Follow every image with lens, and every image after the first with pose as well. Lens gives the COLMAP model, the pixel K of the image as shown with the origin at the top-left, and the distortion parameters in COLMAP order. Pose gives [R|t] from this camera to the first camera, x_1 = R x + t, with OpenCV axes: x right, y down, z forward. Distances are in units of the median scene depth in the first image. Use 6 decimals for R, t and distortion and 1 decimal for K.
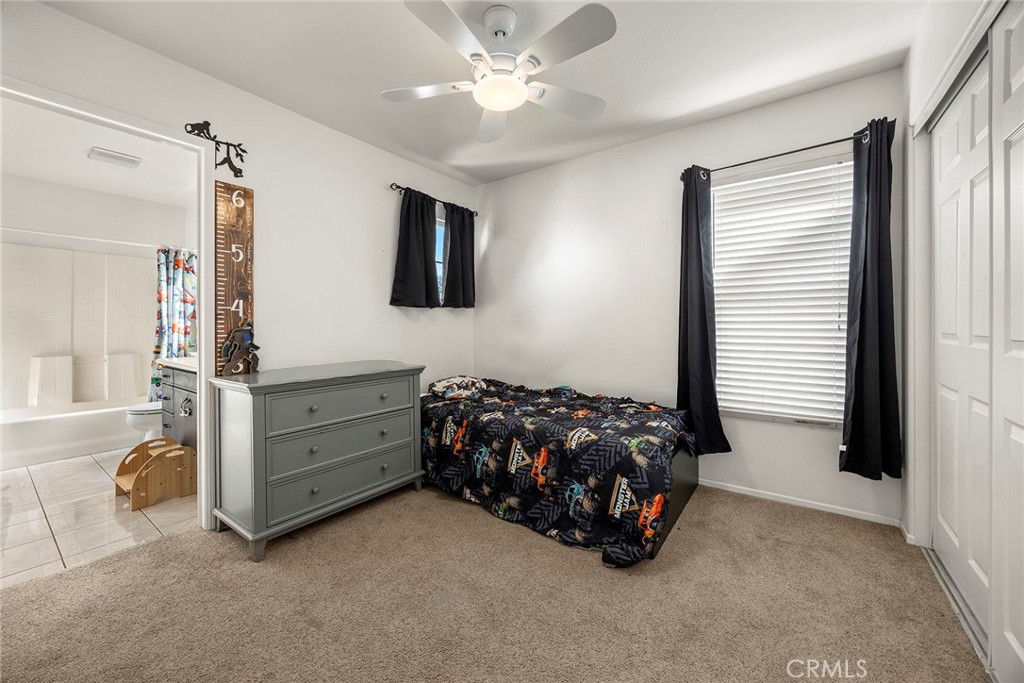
lens RADIAL K [[394.1, 0, 510.0], [0, 394.1, 329.7], [0, 0, 1]] dist [-0.000475, -0.000167]
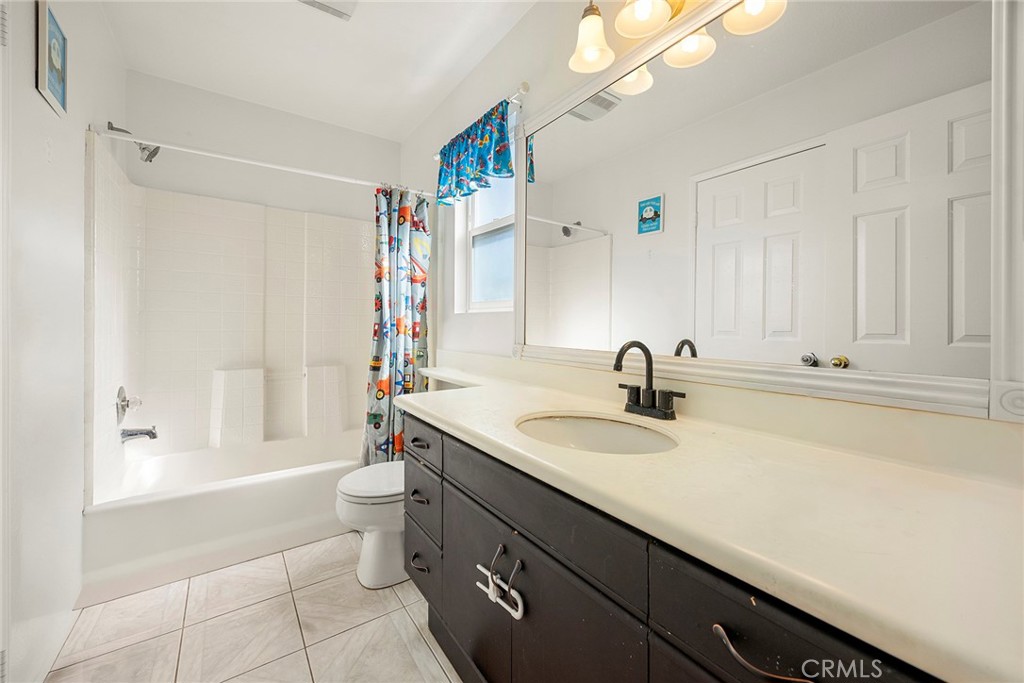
lens RADIAL K [[394.1, 0, 510.0], [0, 394.1, 329.7], [0, 0, 1]] dist [-0.000475, -0.000167]
pose [[0.949313, 0.008375, -0.314221, -0.519389], [-0.007165, 0.999962, 0.005006, -0.002763], [0.314251, -0.002501, 0.949337, 0.507137]]
